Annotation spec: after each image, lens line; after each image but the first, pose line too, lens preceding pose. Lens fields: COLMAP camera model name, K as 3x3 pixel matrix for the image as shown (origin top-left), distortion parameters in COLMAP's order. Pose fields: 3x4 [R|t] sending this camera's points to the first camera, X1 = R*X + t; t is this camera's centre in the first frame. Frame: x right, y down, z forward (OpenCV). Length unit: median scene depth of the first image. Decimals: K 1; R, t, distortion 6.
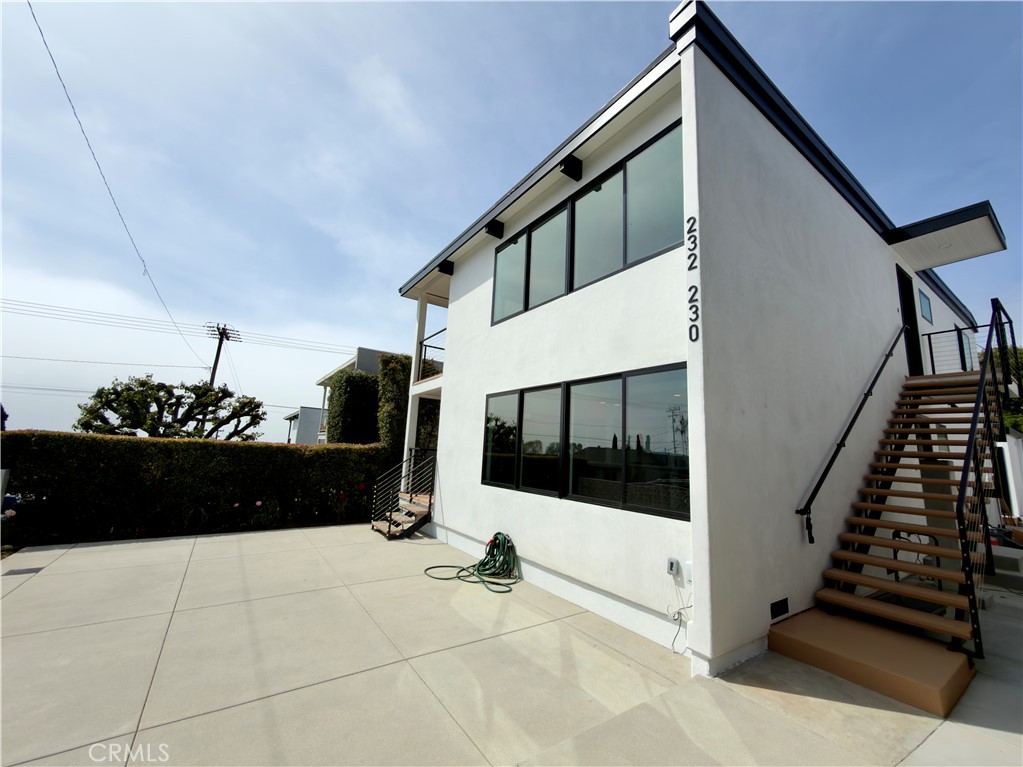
lens RADIAL K [[405.9, 0, 511.5], [0, 405.9, 383.5], [0, 0, 1]] dist [-0.000299, 0.000036]
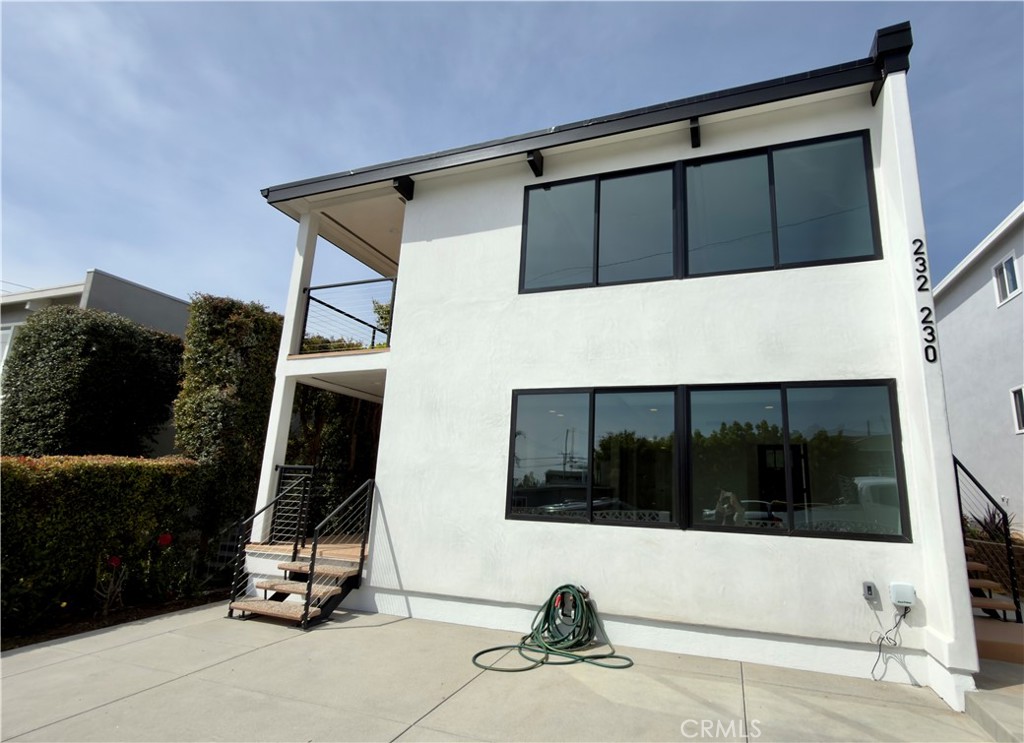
lens RADIAL K [[484.0, 0, 564.0], [0, 484.0, 389.4], [0, 0, 1]] dist [0.001733, -0.000350]
pose [[0.796062, 0.100993, 0.596729, -0.606937], [-0.098817, 0.994437, -0.036477, 0.060339], [-0.597093, -0.029929, 0.801613, 0.351618]]
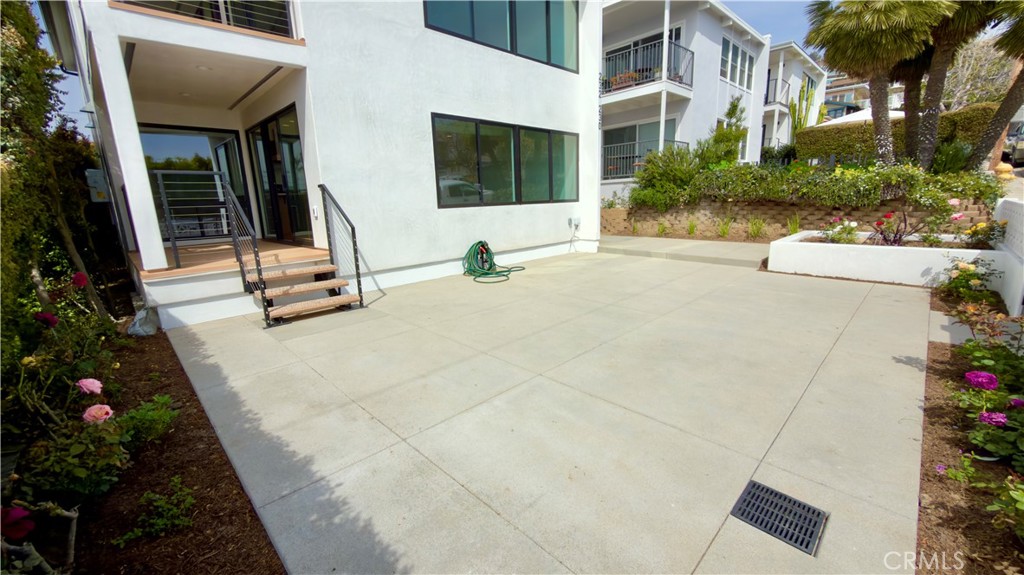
lens RADIAL K [[409.0, 0, 512.0], [0, 409.0, 287.5], [0, 0, 1]] dist [-0.001198, -0.000010]
pose [[-0.172367, -0.253733, 0.951792, -1.344131], [-0.144488, 0.962316, 0.230372, 0.211502], [-0.974378, -0.097814, -0.202533, 1.209362]]
